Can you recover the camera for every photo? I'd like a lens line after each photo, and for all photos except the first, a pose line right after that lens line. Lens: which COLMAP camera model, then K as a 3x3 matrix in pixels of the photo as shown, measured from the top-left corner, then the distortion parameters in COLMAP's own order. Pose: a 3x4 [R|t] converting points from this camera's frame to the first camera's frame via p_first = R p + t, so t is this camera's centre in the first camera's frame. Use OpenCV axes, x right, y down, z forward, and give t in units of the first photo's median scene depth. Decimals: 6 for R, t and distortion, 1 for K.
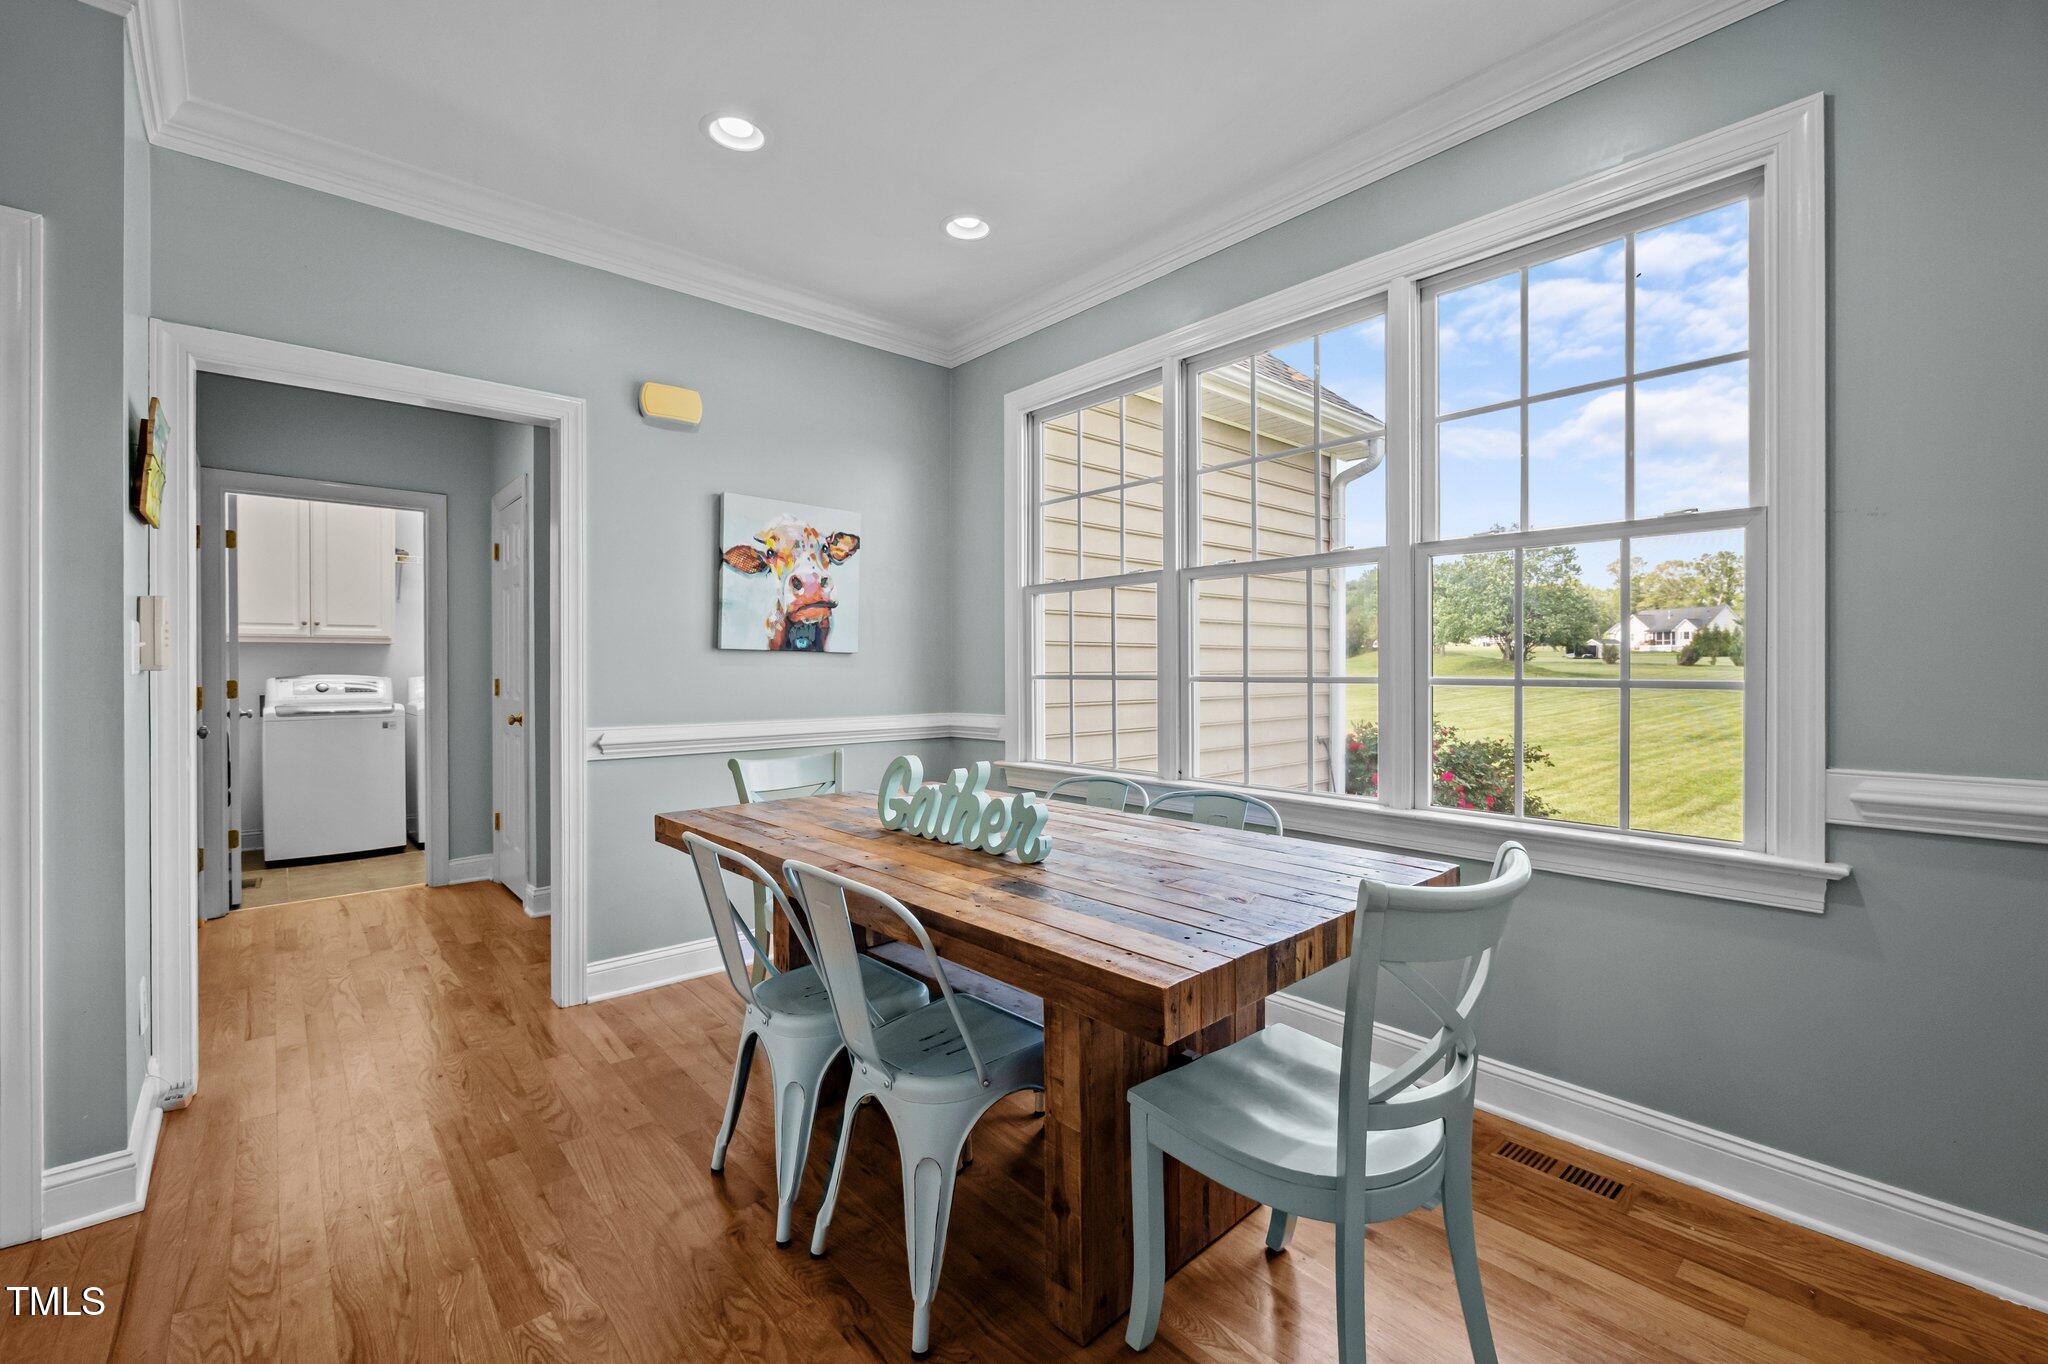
lens RADIAL K [[861.0, 0, 1024.4], [0, 861.0, 670.1], [0, 0, 1]] dist [-0.001692, 0.000308]
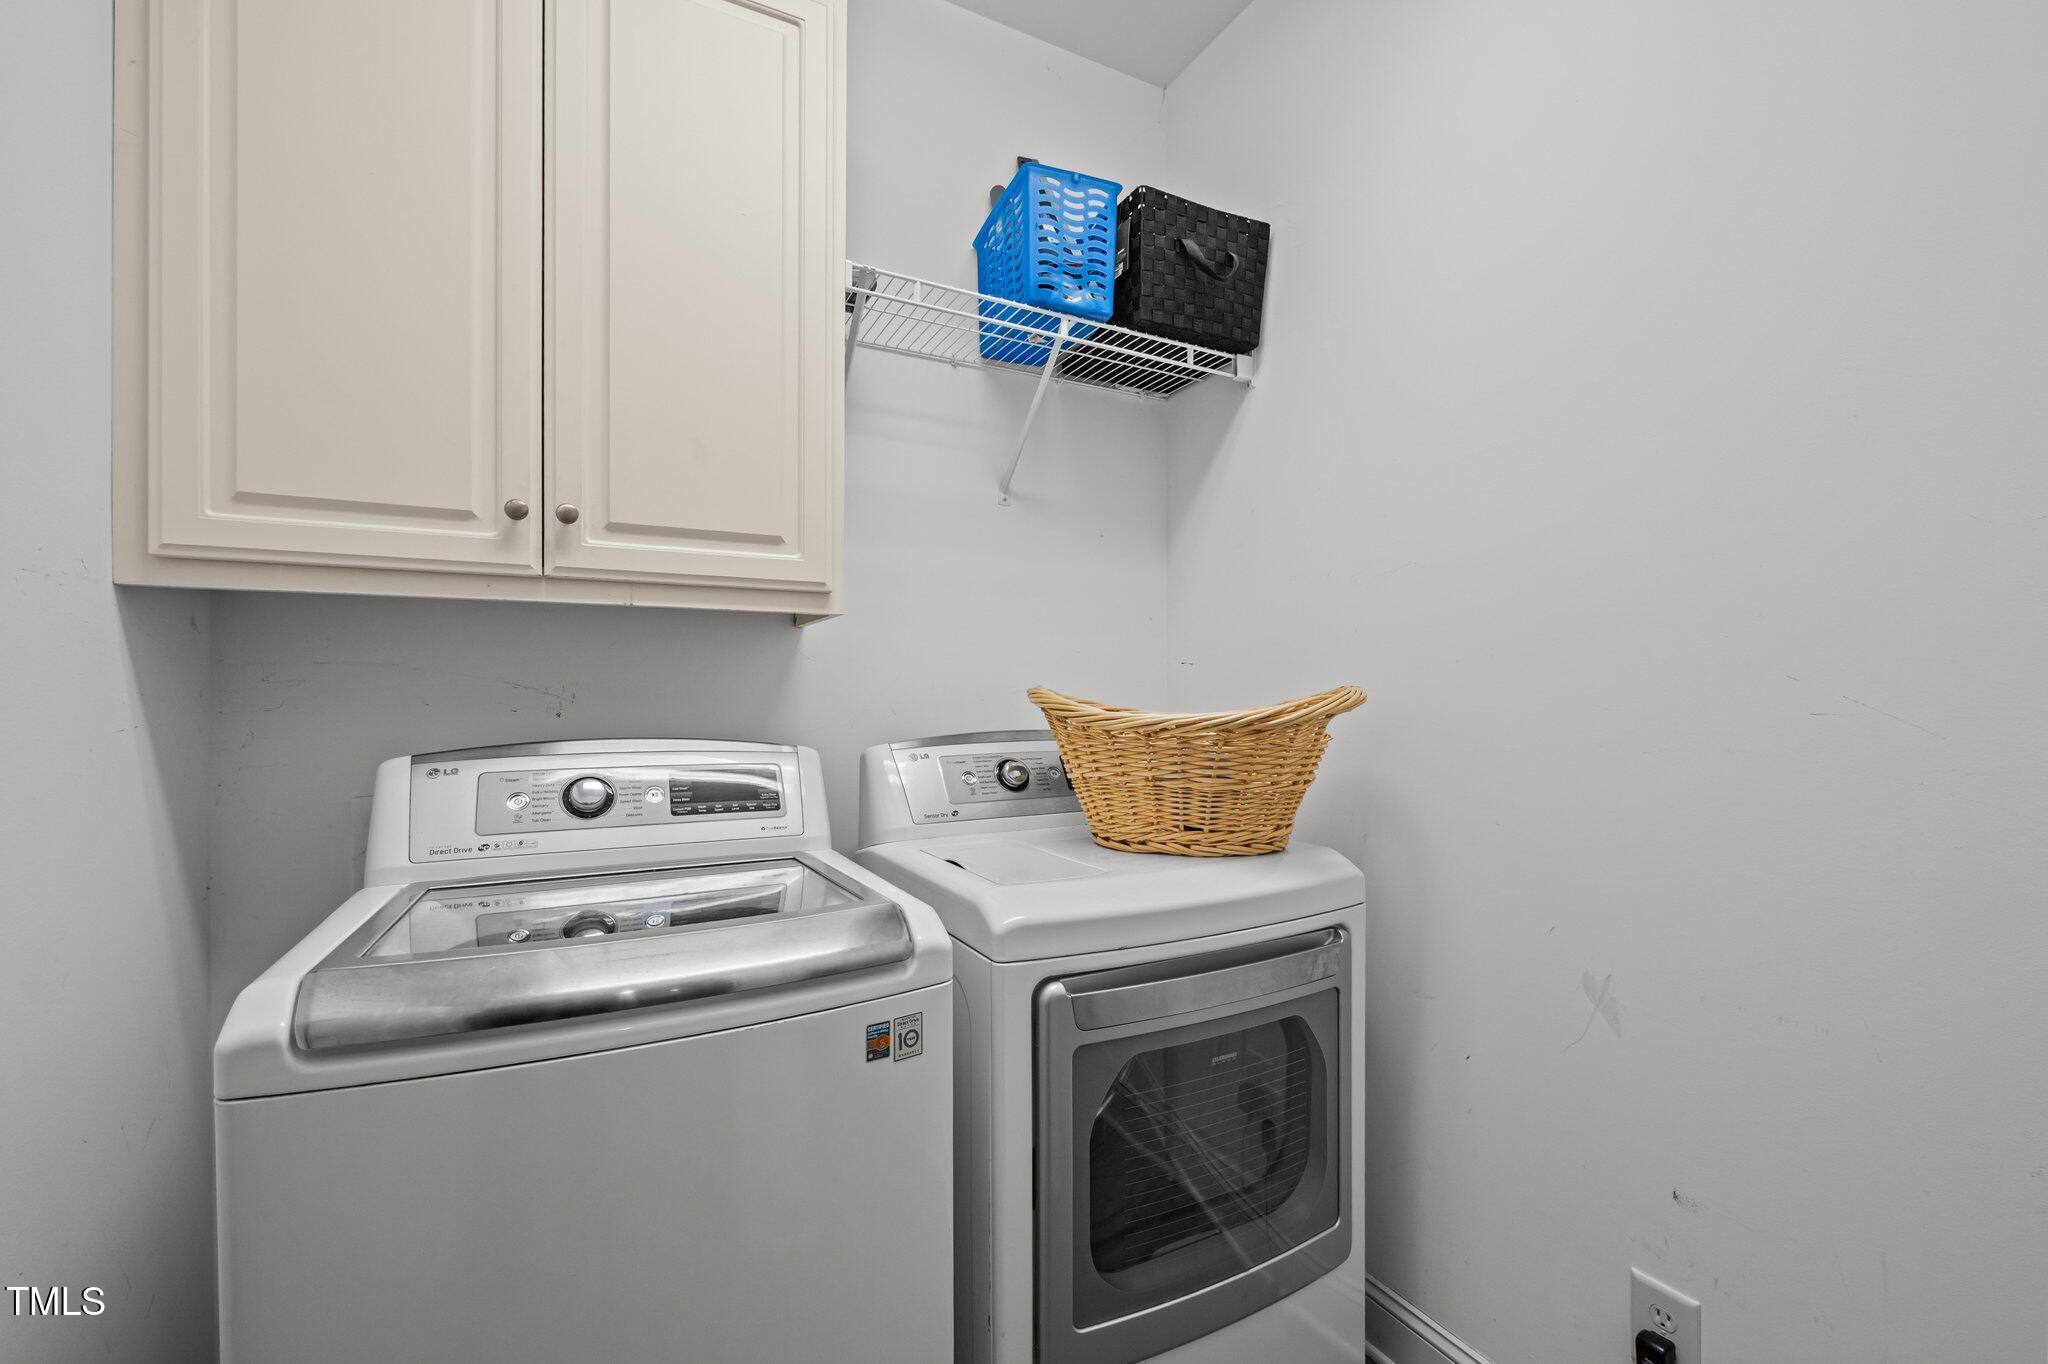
lens RADIAL K [[861.0, 0, 1023.6], [0, 861.0, 685.3], [0, 0, 1]] dist [-0.001692, 0.000308]
pose [[0.968018, -0.002180, -0.250872, -0.648076], [0.001357, 0.999993, -0.003457, -0.008327], [0.250878, 0.003006, 0.968014, 0.809727]]
